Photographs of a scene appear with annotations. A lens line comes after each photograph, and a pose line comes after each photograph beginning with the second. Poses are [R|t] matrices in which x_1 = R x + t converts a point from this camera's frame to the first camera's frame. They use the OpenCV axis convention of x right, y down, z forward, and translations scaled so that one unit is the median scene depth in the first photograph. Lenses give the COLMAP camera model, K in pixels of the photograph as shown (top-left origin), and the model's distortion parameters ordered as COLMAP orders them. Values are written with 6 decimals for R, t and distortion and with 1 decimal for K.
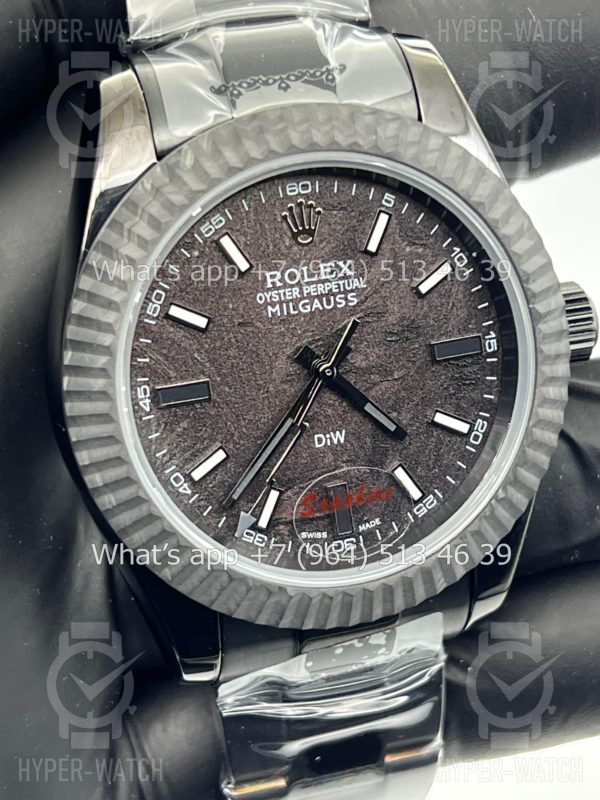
lens RADIAL K [[1856.0, 0, 301.6], [0, 1856.0, 398.7], [0, 0, 1]] dist [0.299058, 0.000000]
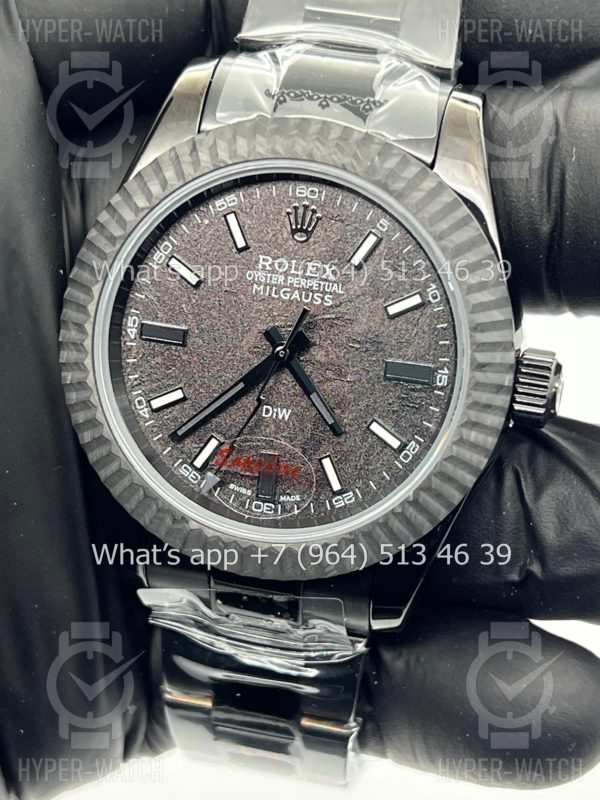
lens RADIAL K [[1856.0, 0, 299.4], [0, 1856.0, 404.8], [0, 0, 1]] dist [0.299058, 0.000000]
pose [[0.857454, 0.298114, -0.419406, 0.508145], [-0.313552, 0.948980, 0.033494, -0.025894], [0.407993, 0.102786, 0.907181, -0.024740]]
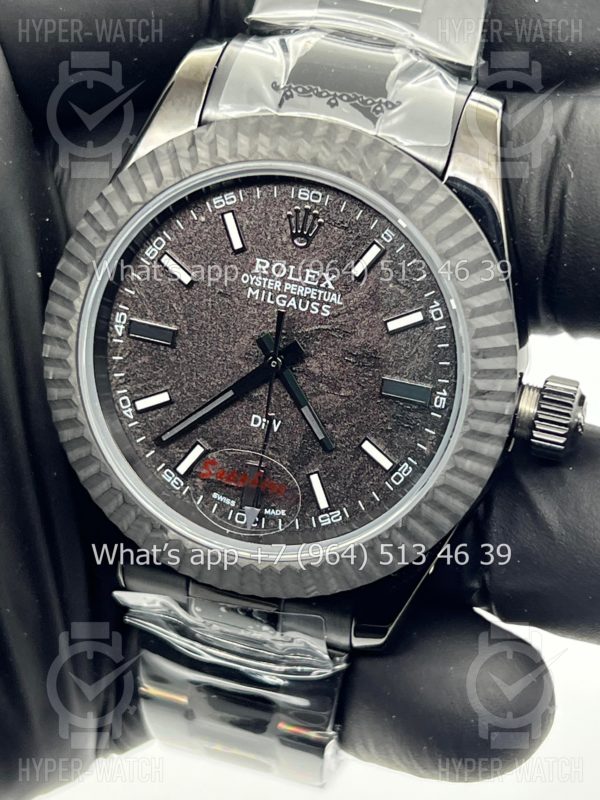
lens RADIAL K [[1856.0, 0, 297.1], [0, 1856.0, 403.4], [0, 0, 1]] dist [0.299058, 0.000000]
pose [[0.830681, 0.376985, -0.409696, 0.476755], [-0.365368, 0.924369, 0.109761, -0.116505], [0.420089, 0.058514, 0.905594, 0.024730]]
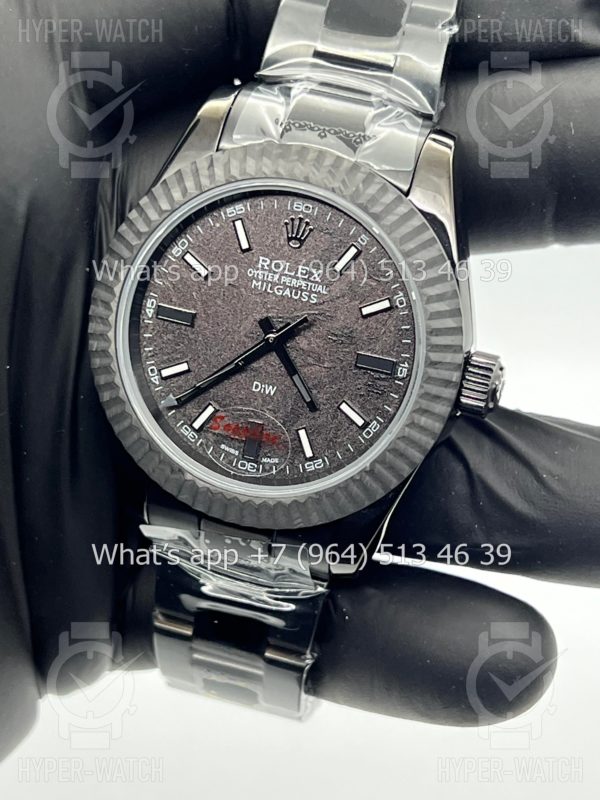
lens RADIAL K [[1856.0, 0, 302.2], [0, 1856.0, 402.8], [0, 0, 1]] dist [0.299058, 0.000000]
pose [[0.818687, 0.373149, -0.436477, 0.644126], [-0.384442, 0.920780, 0.066098, -0.070445], [0.426564, 0.113687, 0.897284, -0.210987]]
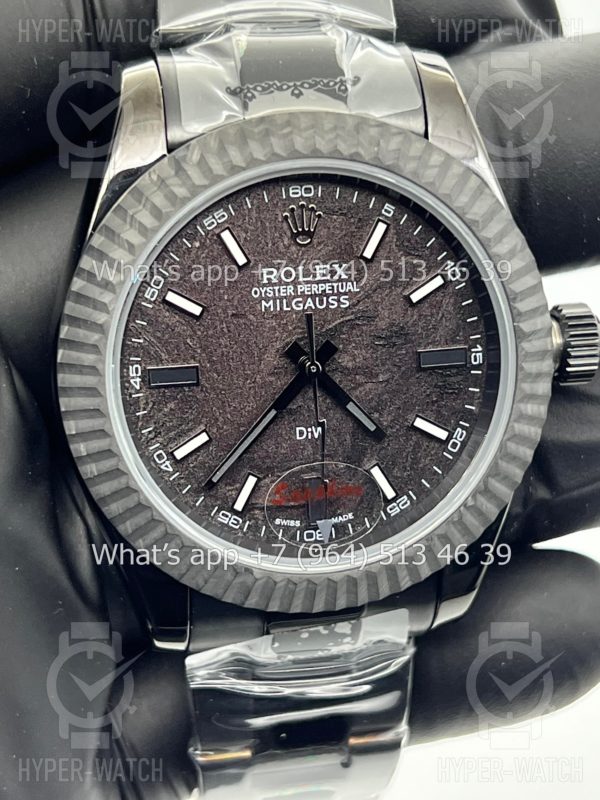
lens RADIAL K [[1856.0, 0, 299.1], [0, 1856.0, 396.8], [0, 0, 1]] dist [0.299058, 0.000000]
pose [[0.992456, 0.097049, -0.074915, 0.085914], [-0.096605, 0.995277, 0.009543, -0.007885], [0.075488, -0.002233, 0.997144, -0.042944]]
